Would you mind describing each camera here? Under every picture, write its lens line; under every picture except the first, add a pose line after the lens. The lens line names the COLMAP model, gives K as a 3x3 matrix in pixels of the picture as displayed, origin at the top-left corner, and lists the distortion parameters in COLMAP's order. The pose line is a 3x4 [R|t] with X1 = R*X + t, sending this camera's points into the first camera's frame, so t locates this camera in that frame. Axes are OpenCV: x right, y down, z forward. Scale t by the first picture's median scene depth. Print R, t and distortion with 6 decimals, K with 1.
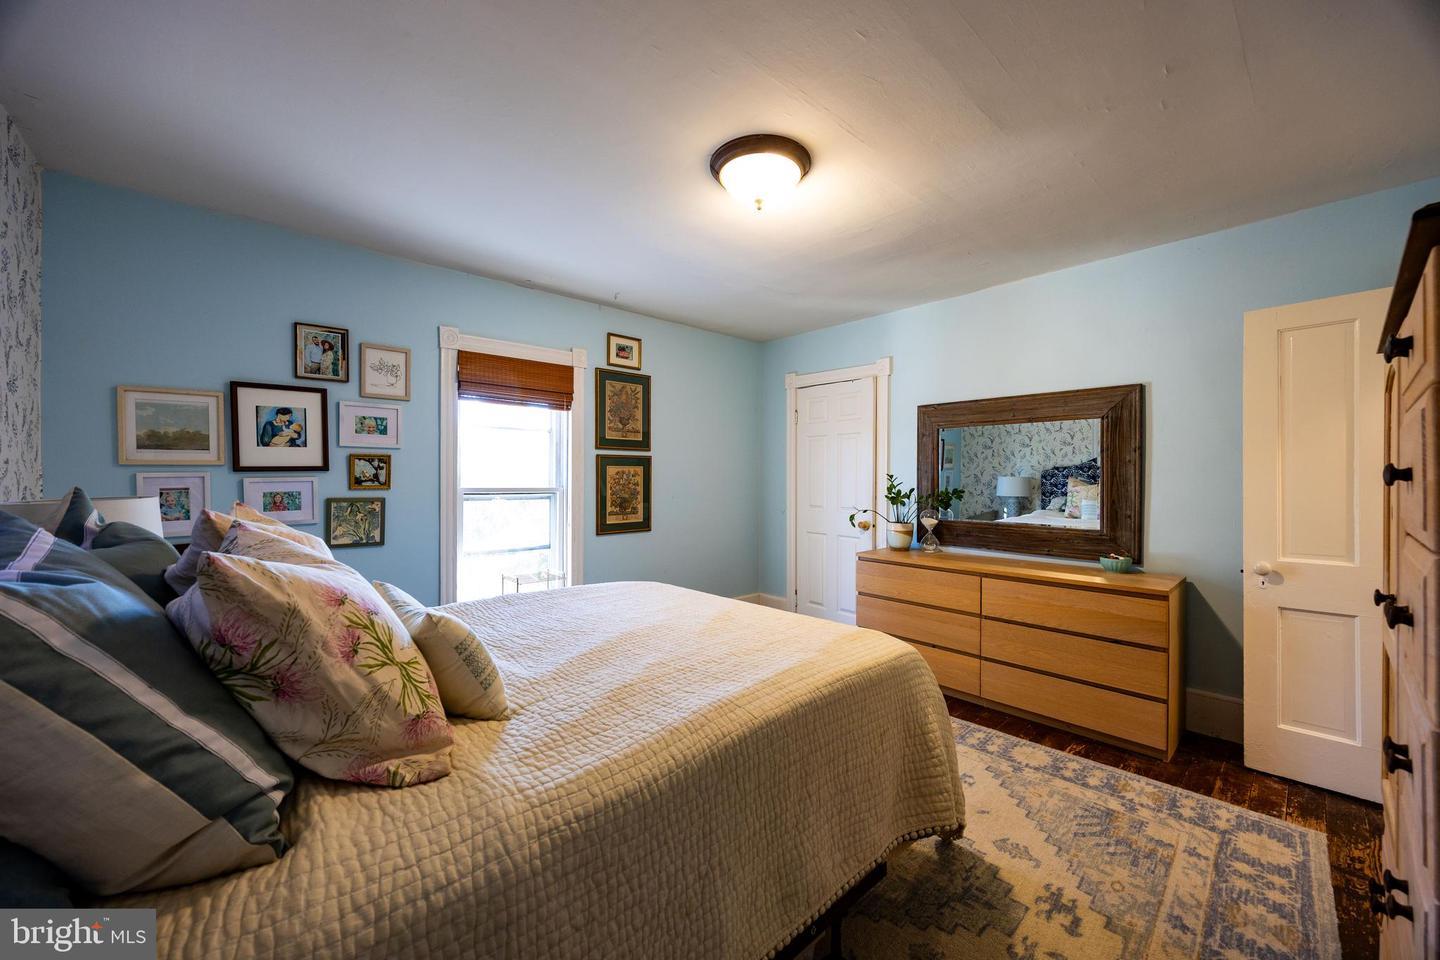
lens RADIAL K [[553.7, 0, 724.5], [0, 553.7, 478.3], [0, 0, 1]] dist [-0.001796, -0.000137]
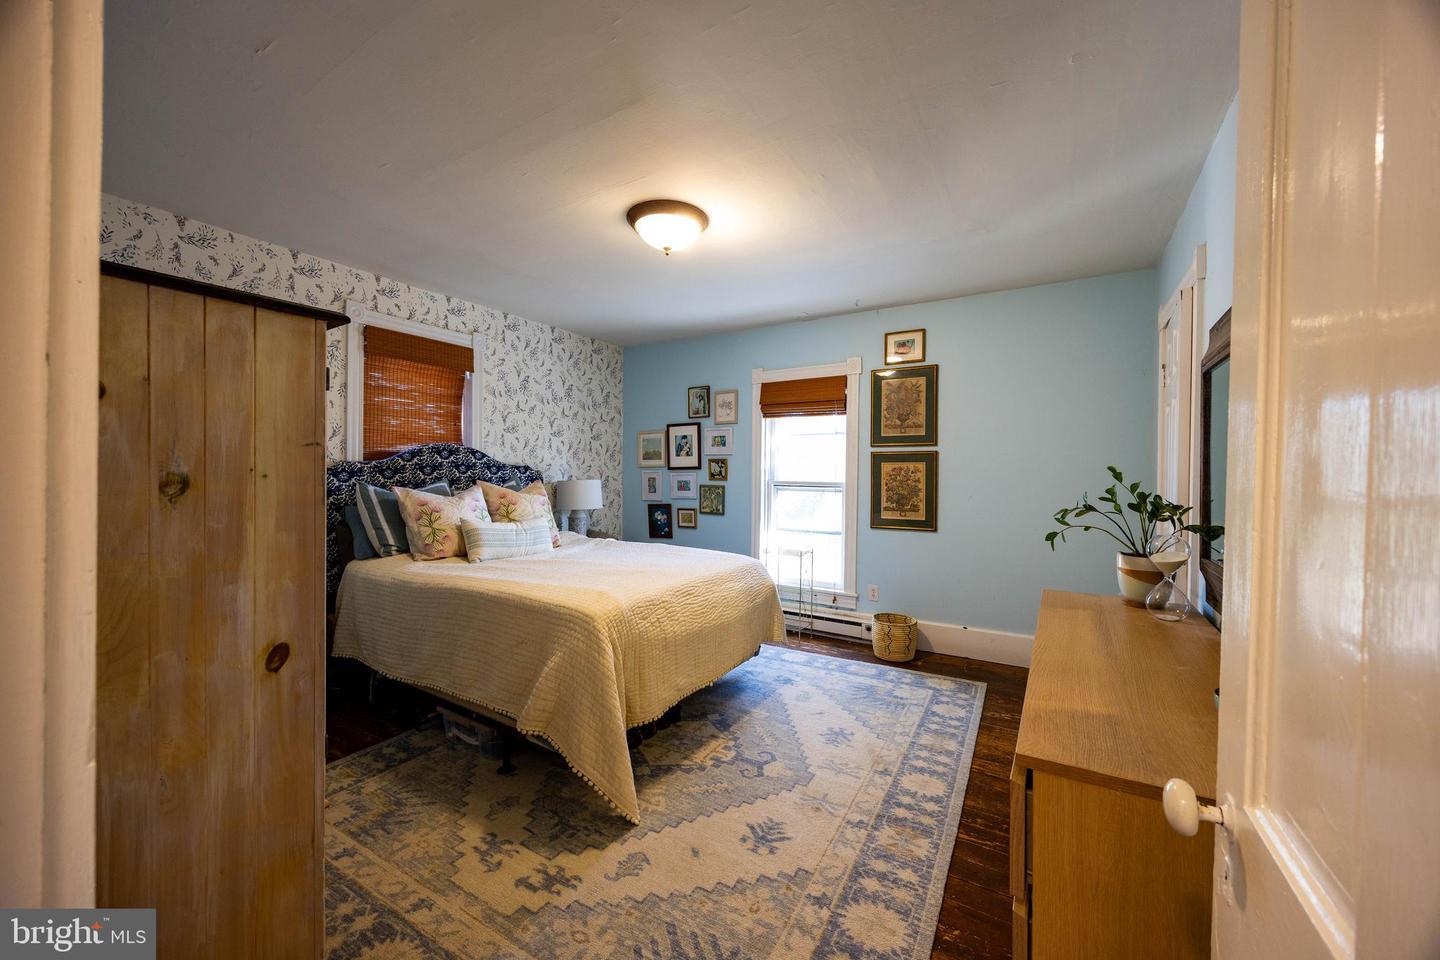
lens RADIAL K [[553.7, 0, 713.2], [0, 553.7, 476.7], [0, 0, 1]] dist [-0.001796, -0.000137]
pose [[0.248462, 0.003266, -0.968636, 0.940672], [-0.010318, 0.999947, 0.000725, 0.008412], [0.968587, 0.009814, 0.248483, 0.575743]]
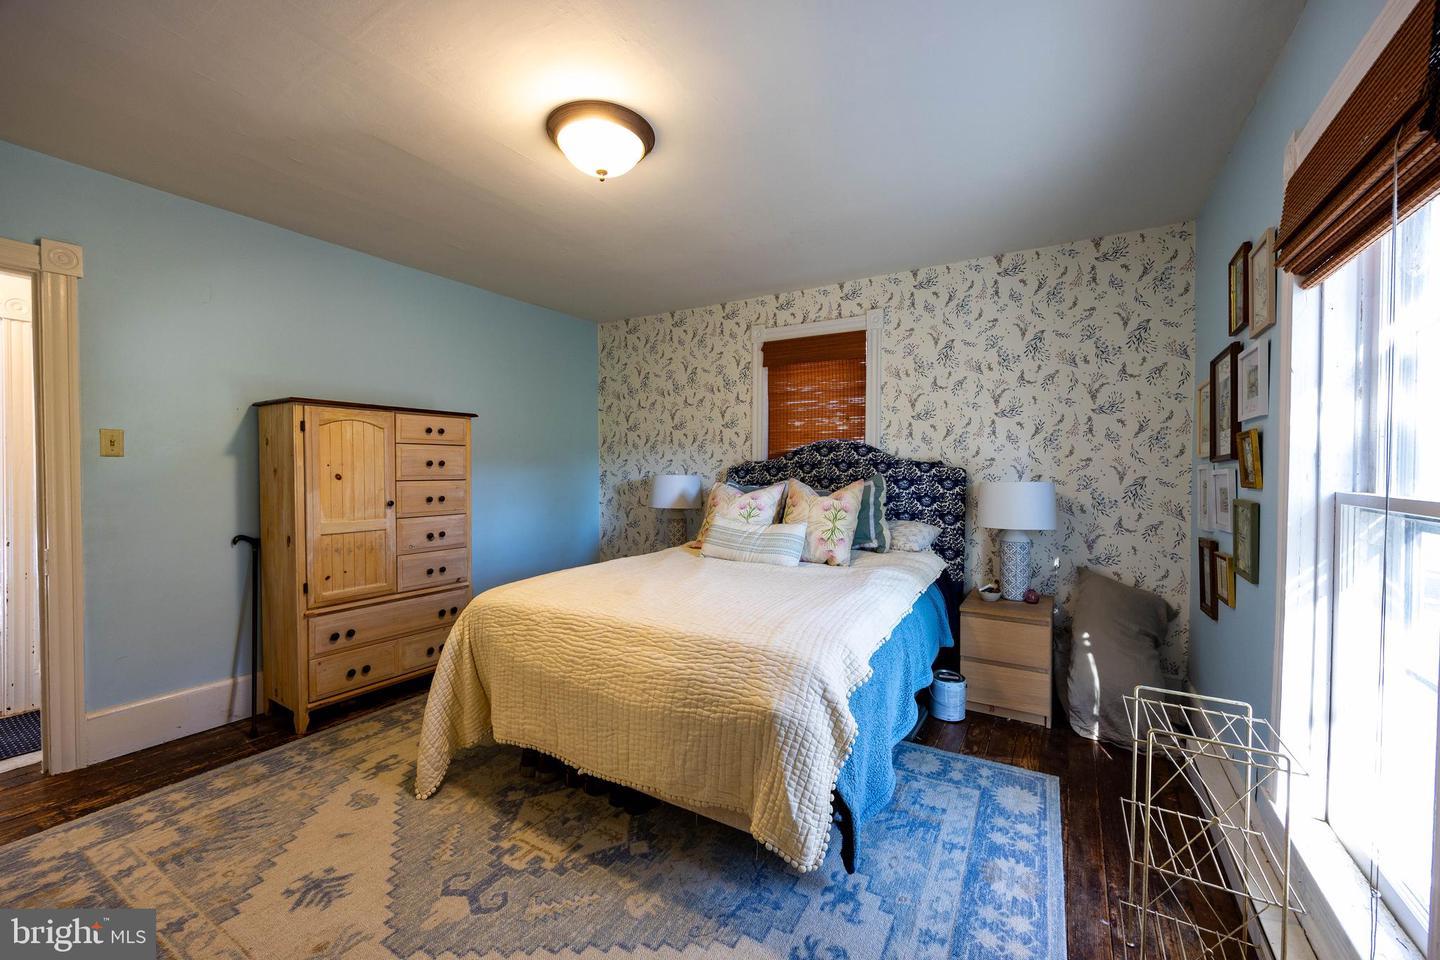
lens RADIAL K [[553.7, 0, 714.8], [0, 553.7, 478.7], [0, 0, 1]] dist [-0.001796, -0.000137]
pose [[-0.966860, -0.002836, -0.255292, 0.082398], [-0.008535, 0.999738, 0.021219, 0.000239], [0.255165, 0.022694, -0.966631, 1.435433]]
